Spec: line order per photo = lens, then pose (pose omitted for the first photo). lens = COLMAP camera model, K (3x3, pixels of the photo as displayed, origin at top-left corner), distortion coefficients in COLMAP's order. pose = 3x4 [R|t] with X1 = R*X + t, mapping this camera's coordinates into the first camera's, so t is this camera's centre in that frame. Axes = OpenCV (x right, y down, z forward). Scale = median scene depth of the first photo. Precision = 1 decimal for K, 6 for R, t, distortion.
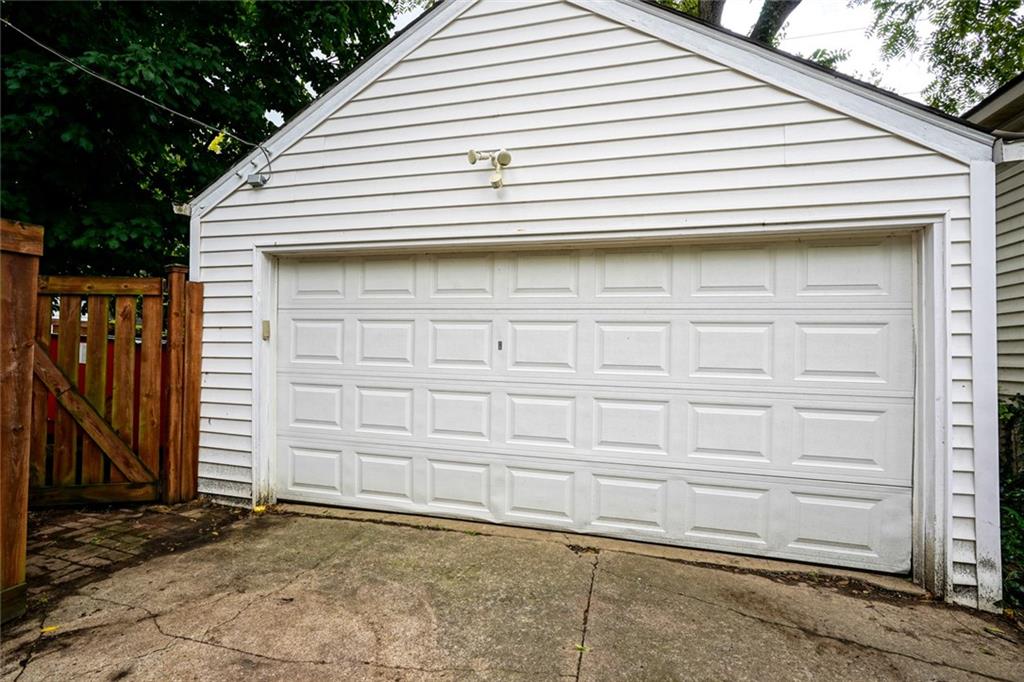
lens RADIAL K [[445.9, 0, 512.0], [0, 445.9, 341.0], [0, 0, 1]] dist [-0.018548, 0.000192]
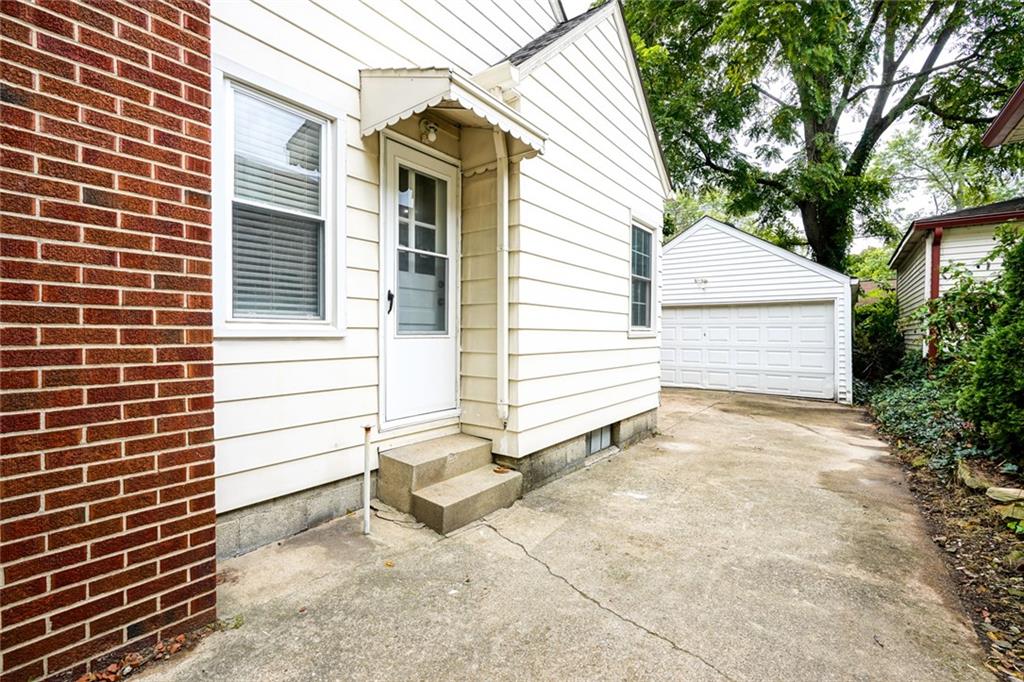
lens RADIAL K [[445.9, 0, 512.0], [0, 445.9, 341.0], [0, 0, 1]] dist [-0.018548, 0.000192]
pose [[0.923054, -0.008492, -0.384576, -0.099925], [0.018309, 0.999593, 0.021874, -0.052690], [0.384234, -0.027232, 0.922834, -3.328548]]
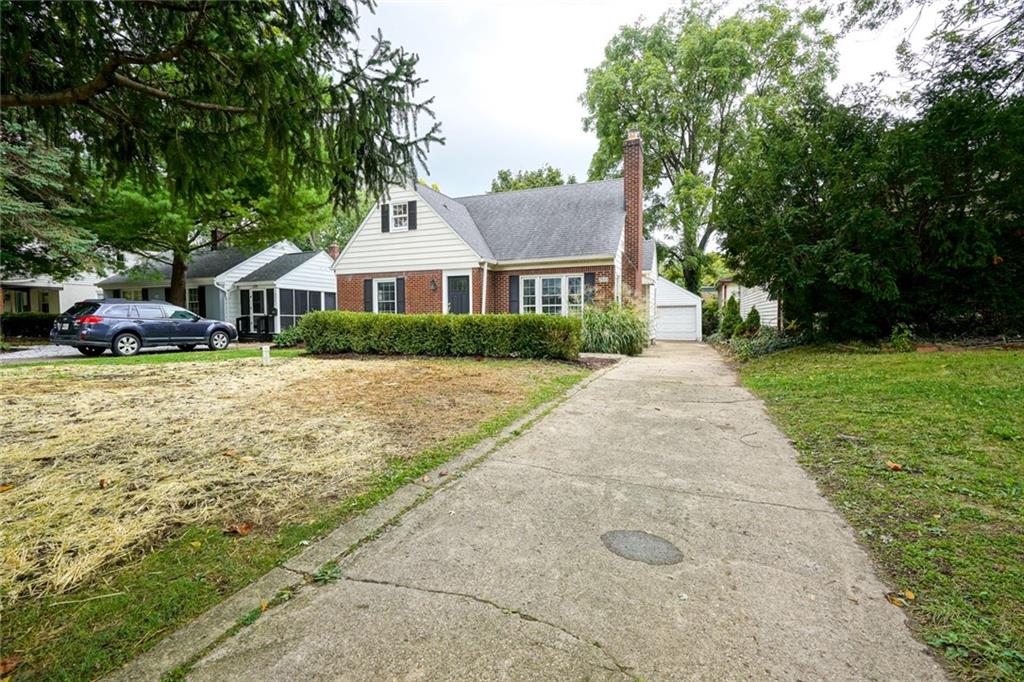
lens RADIAL K [[445.9, 0, 512.0], [0, 445.9, 341.0], [0, 0, 1]] dist [-0.018548, 0.000192]
pose [[0.991859, -0.014620, -0.126496, -1.969574], [0.023042, 0.997595, 0.065374, -0.221847], [0.125236, -0.067757, 0.989811, -9.651779]]
